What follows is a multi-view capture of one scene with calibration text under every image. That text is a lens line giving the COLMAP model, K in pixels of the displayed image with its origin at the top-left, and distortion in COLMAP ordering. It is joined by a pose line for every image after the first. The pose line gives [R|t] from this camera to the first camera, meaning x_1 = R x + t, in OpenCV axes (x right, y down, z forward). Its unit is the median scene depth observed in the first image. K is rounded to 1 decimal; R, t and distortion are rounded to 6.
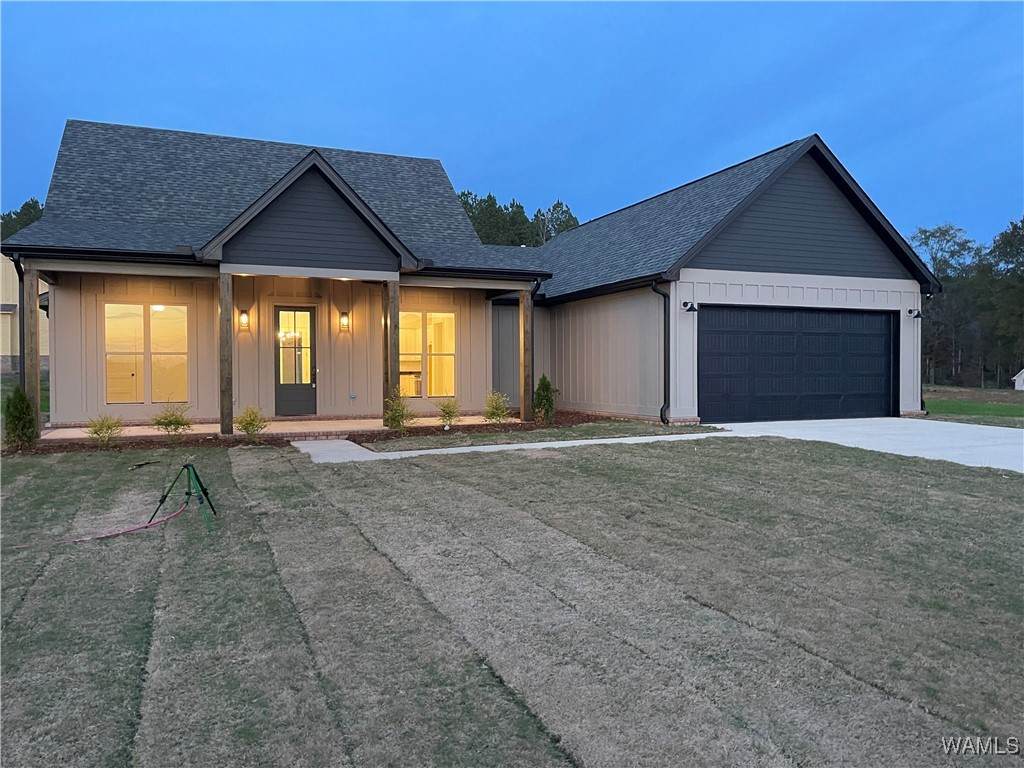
lens RADIAL K [[785.1, 0, 525.5], [0, 785.1, 372.2], [0, 0, 1]] dist [0.056280, -0.078321]
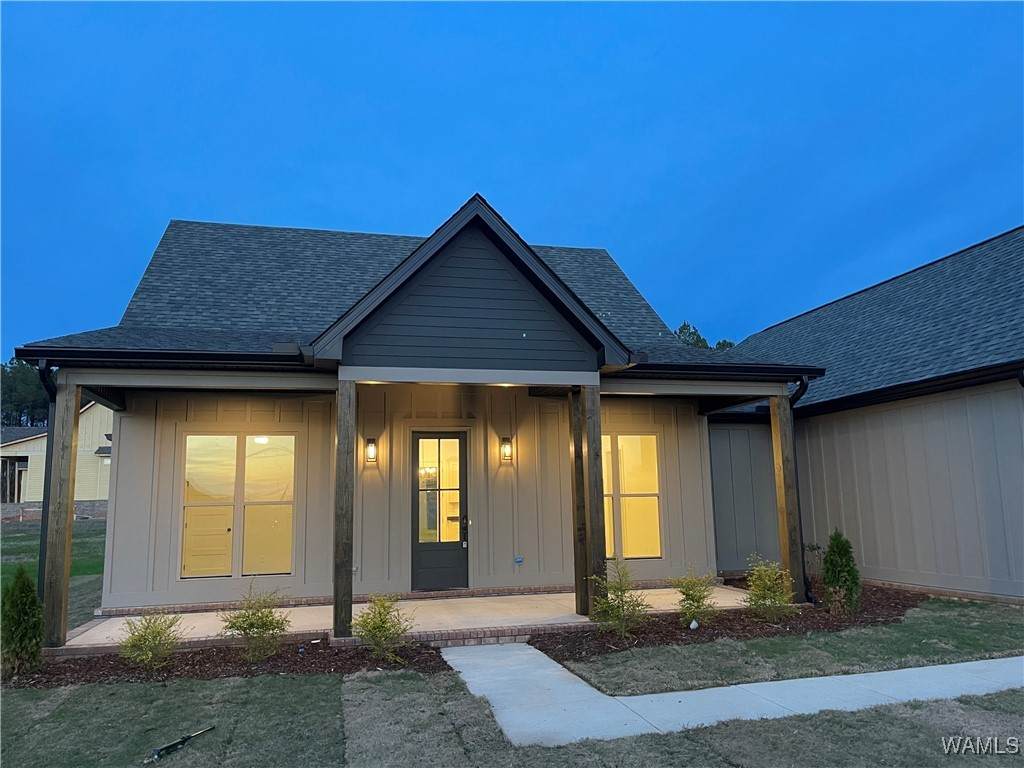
lens RADIAL K [[785.1, 0, 525.5], [0, 785.1, 372.2], [0, 0, 1]] dist [0.056280, -0.078321]
pose [[0.989183, -0.040373, -0.141024, -0.116124], [0.016558, 0.985966, -0.166123, -0.017518], [0.145752, 0.161991, 0.975969, 0.317531]]
